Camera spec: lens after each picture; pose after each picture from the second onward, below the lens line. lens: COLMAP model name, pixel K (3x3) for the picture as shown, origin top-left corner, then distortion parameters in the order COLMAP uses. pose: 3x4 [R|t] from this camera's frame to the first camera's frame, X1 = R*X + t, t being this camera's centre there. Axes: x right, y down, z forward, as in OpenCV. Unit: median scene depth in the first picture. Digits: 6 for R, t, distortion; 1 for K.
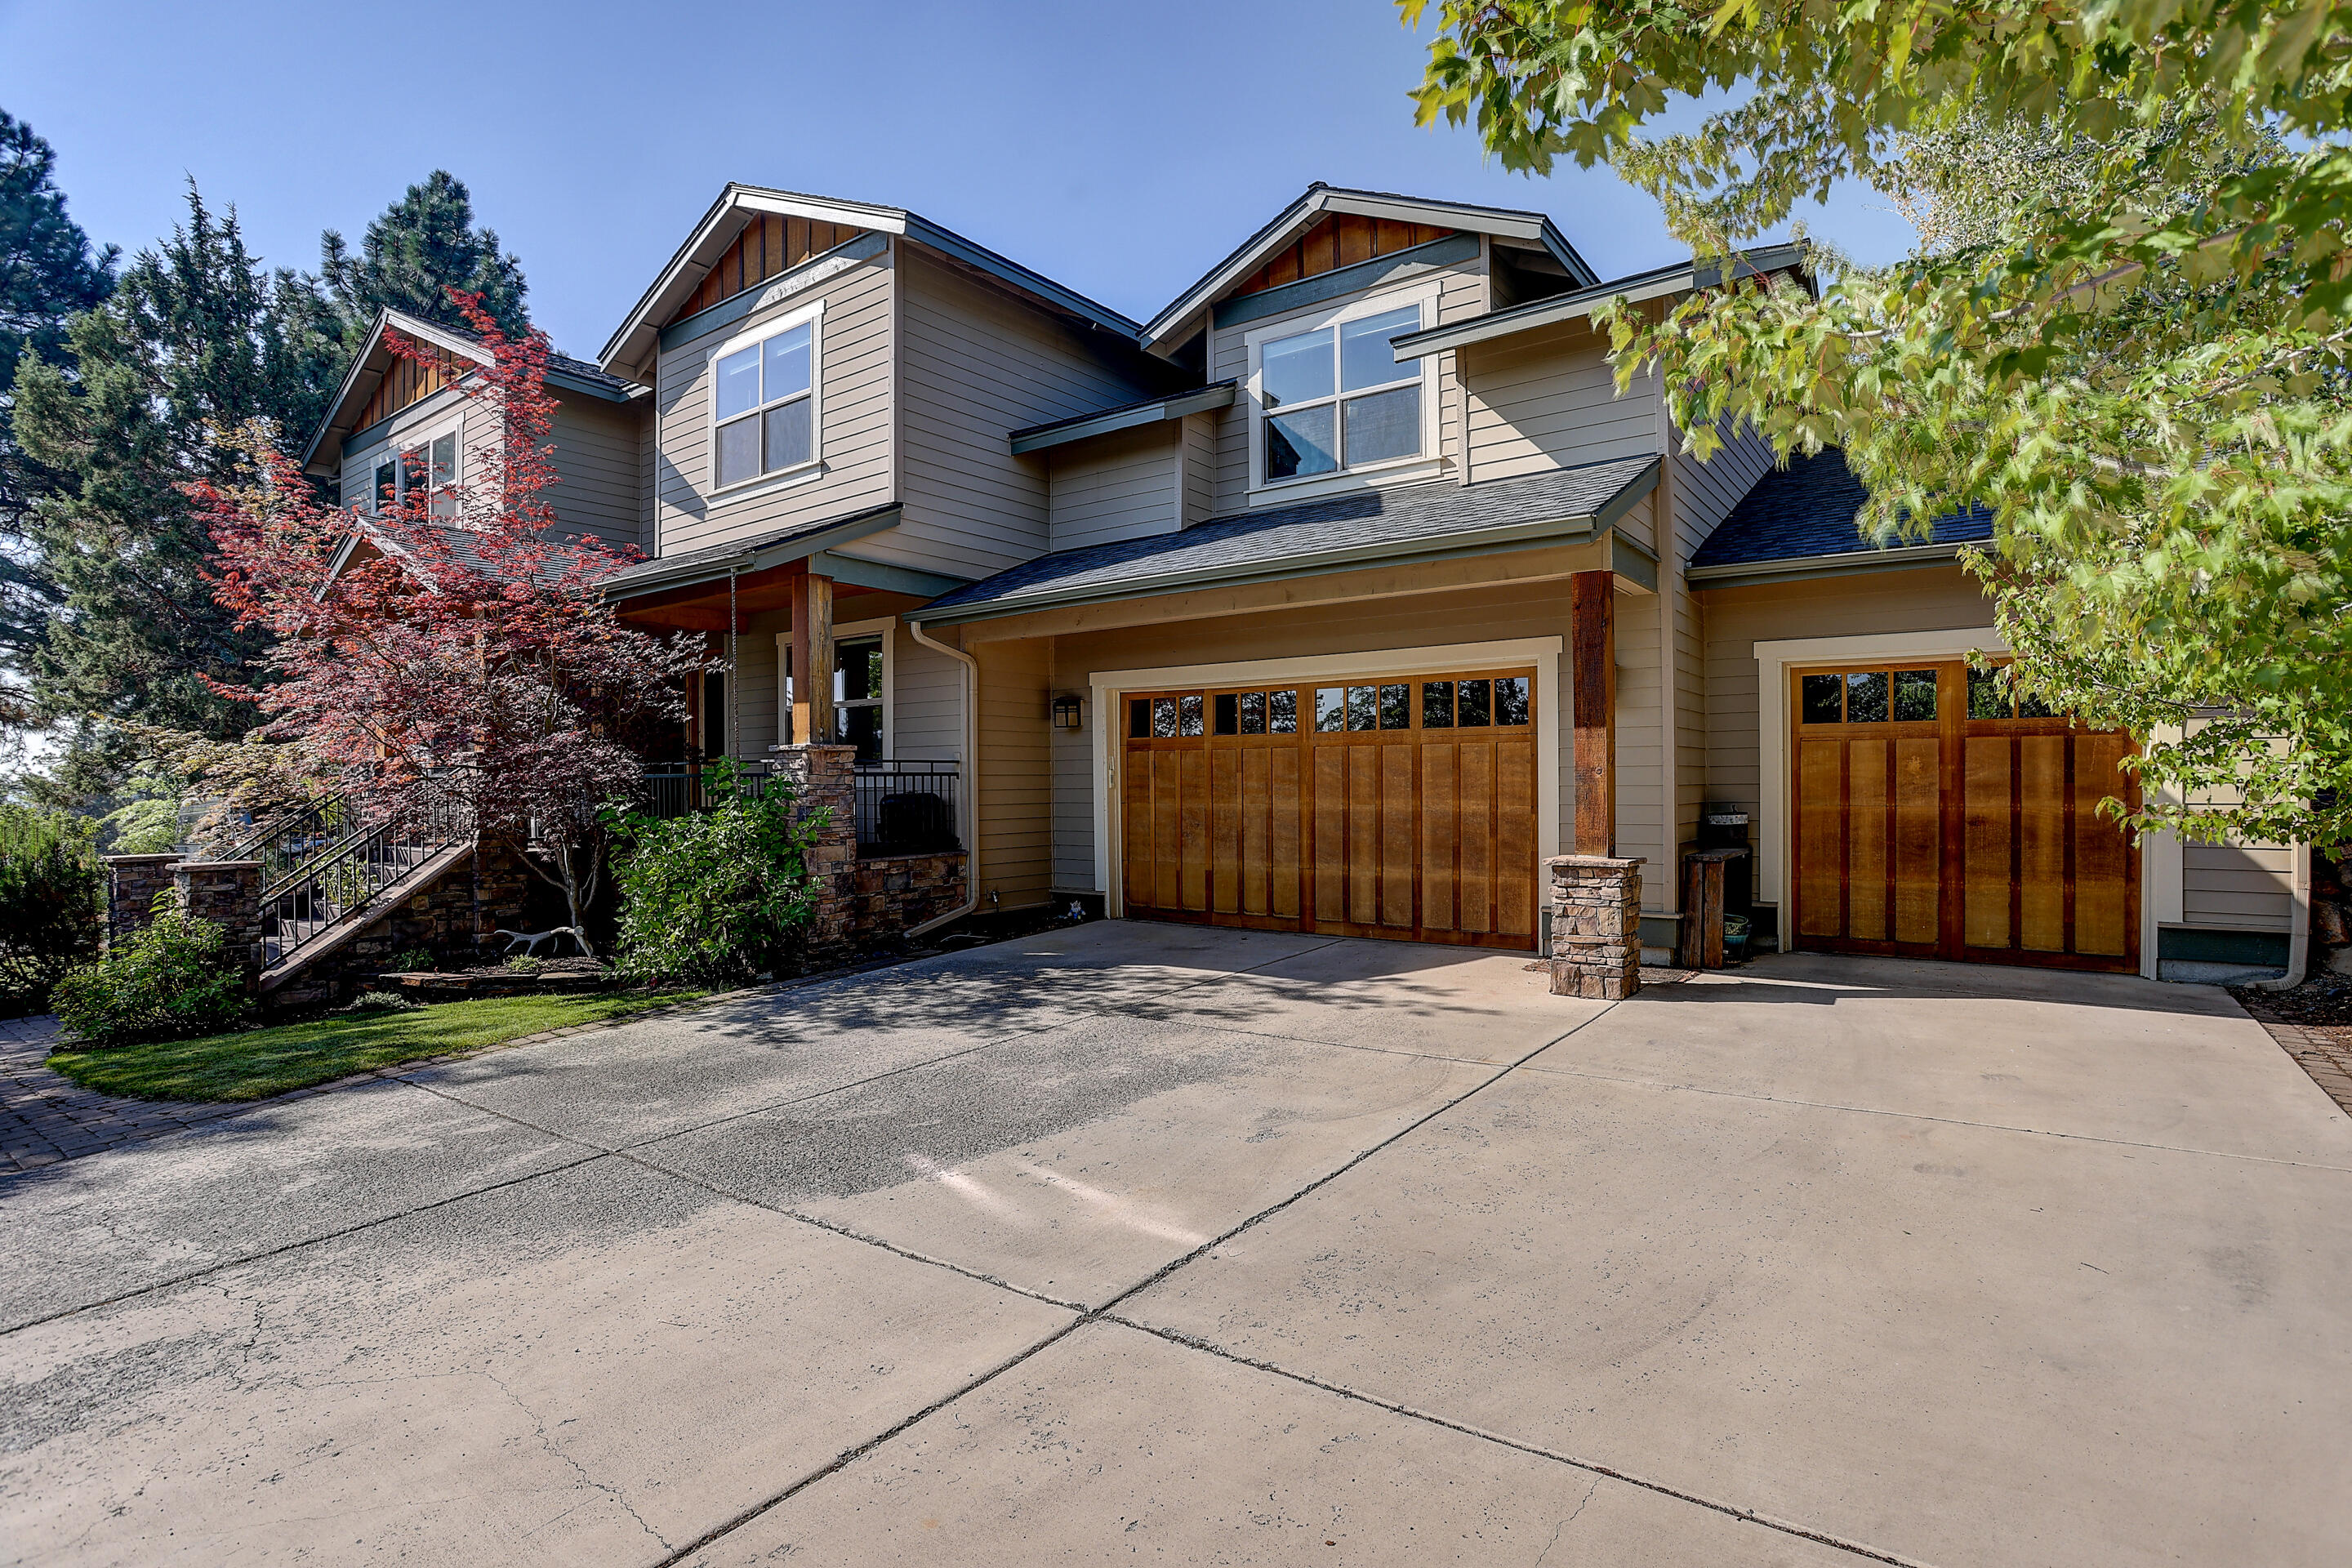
lens RADIAL K [[1154.9, 0, 1188.9], [0, 1154.9, 786.2], [0, 0, 1]] dist [-0.067041, 0.026228]
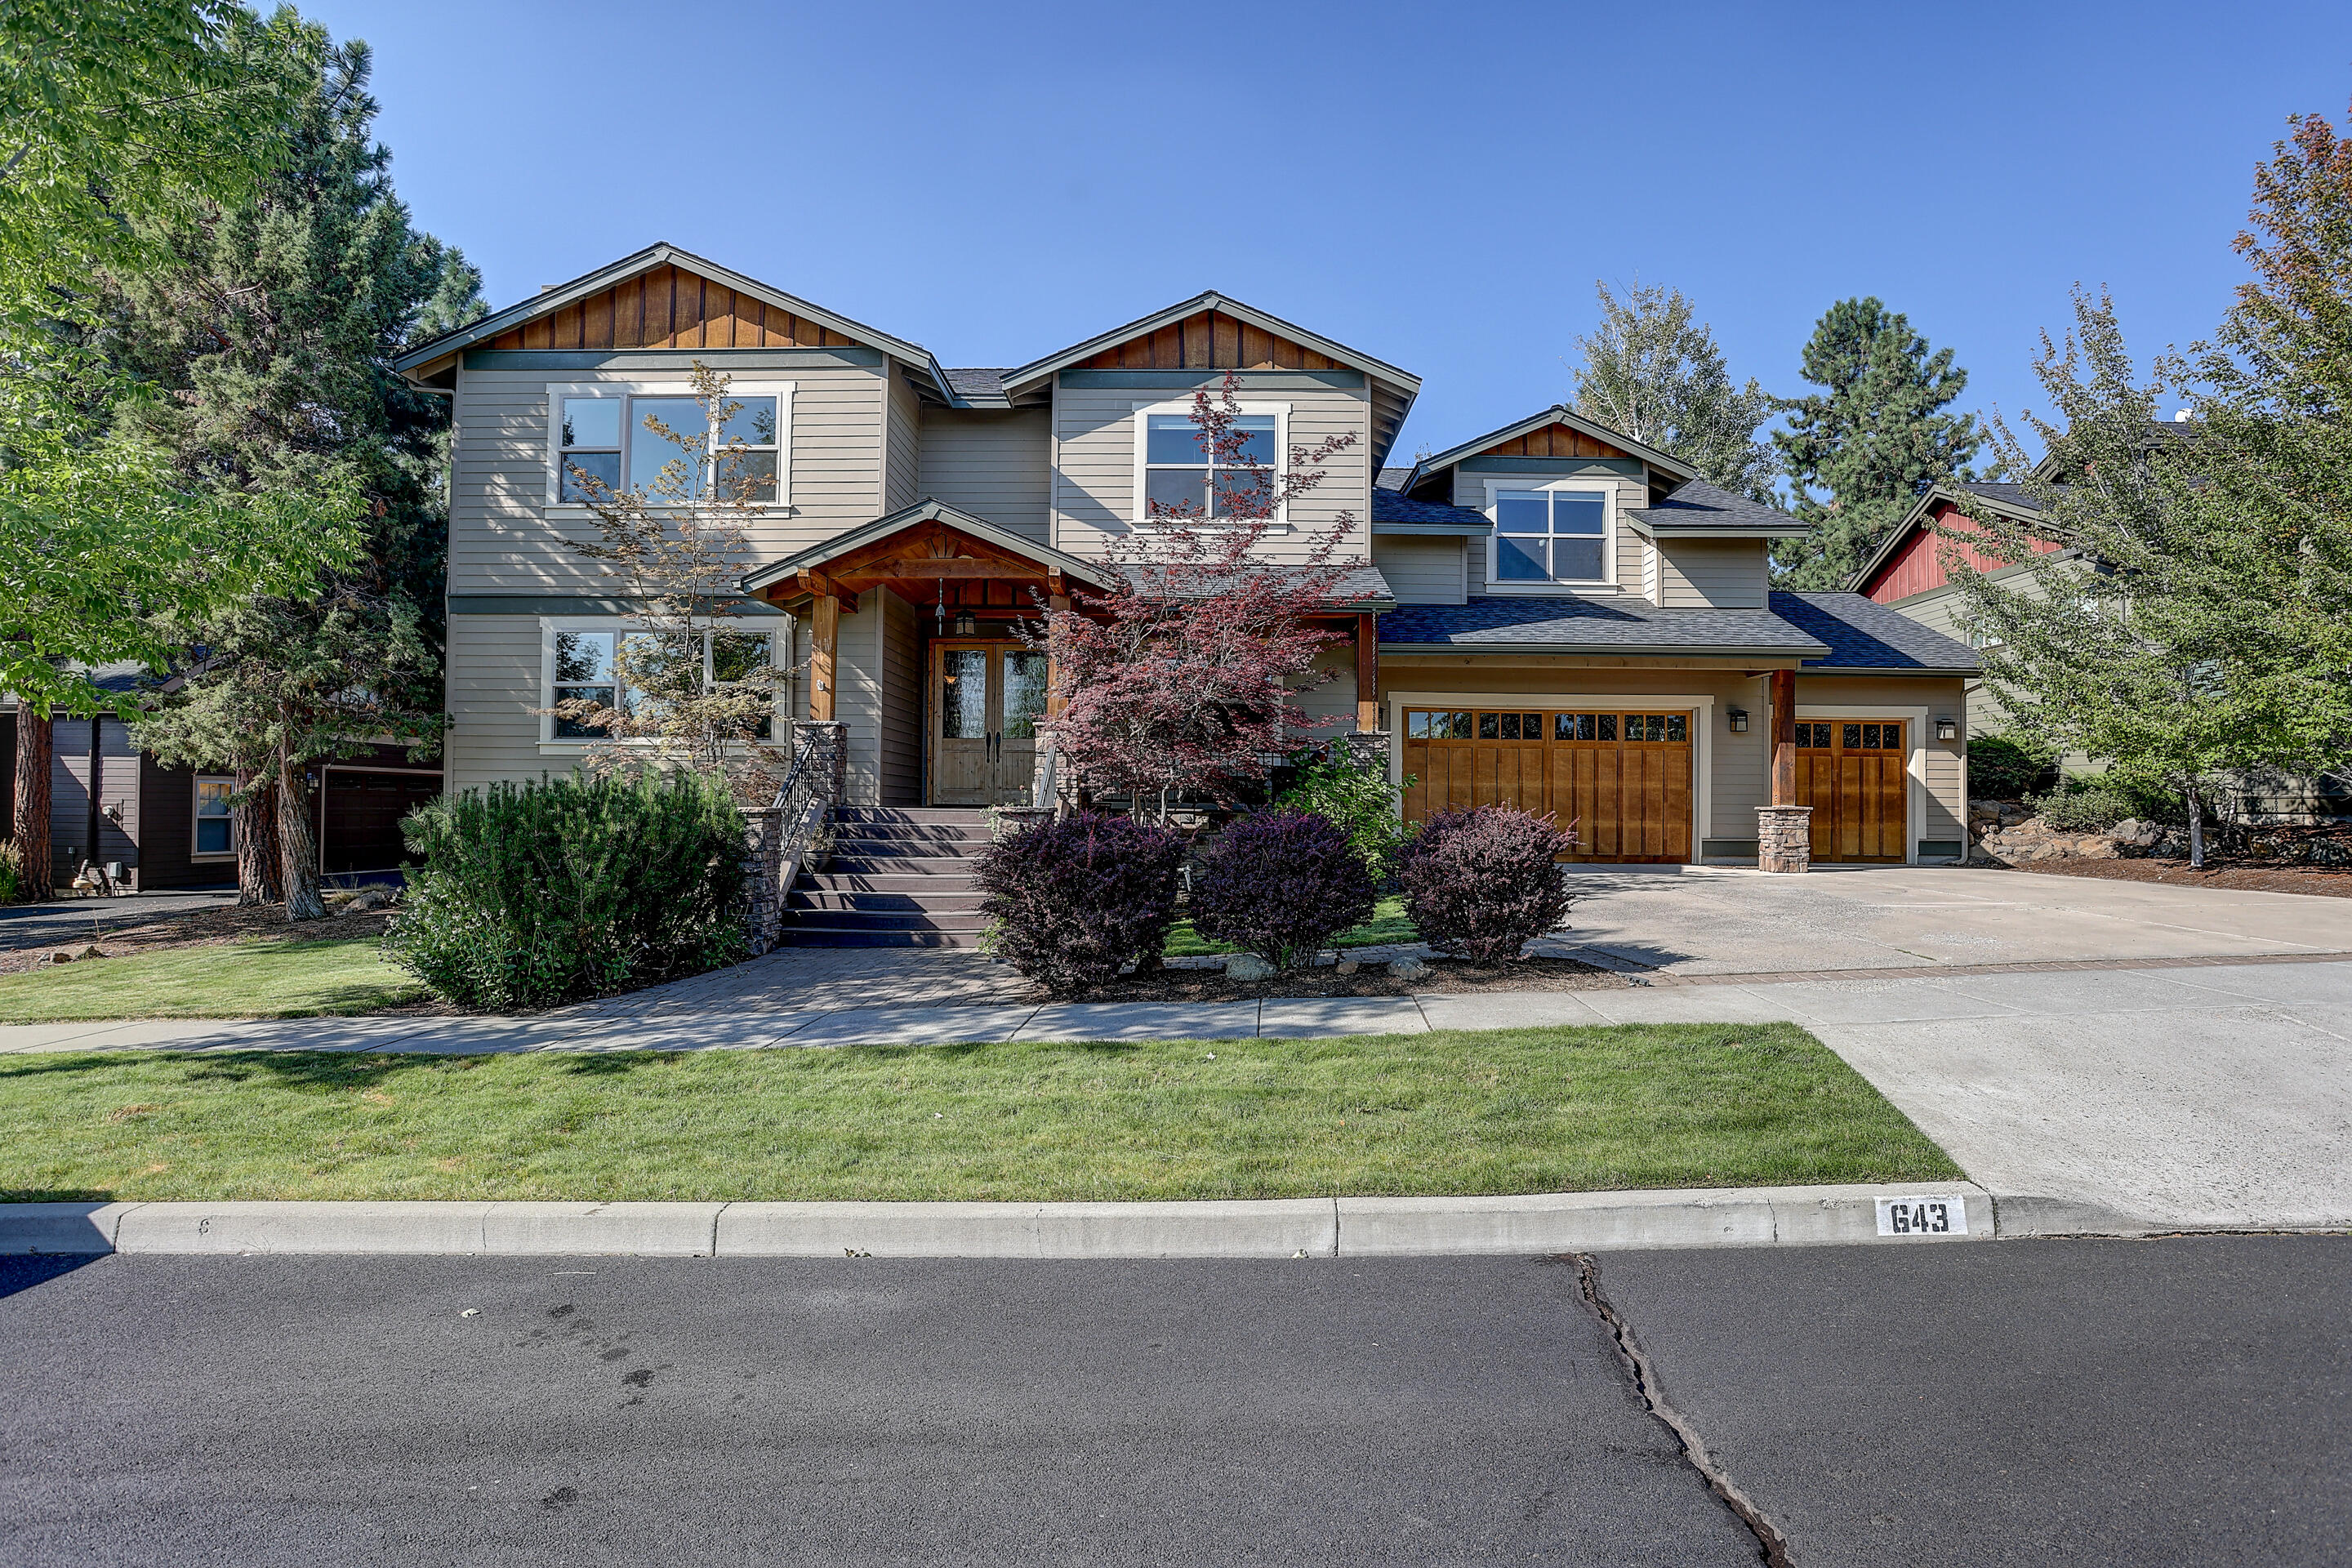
lens RADIAL K [[1297.4, 0, 1176.0], [0, 1297.4, 784.0], [0, 0, 1]] dist [-0.059568, 0.036595]
pose [[0.806792, 0.023328, 0.590375, -1.470467], [-0.016761, 0.999722, -0.016597, 0.058281], [-0.590598, 0.003495, 0.806959, -0.177252]]
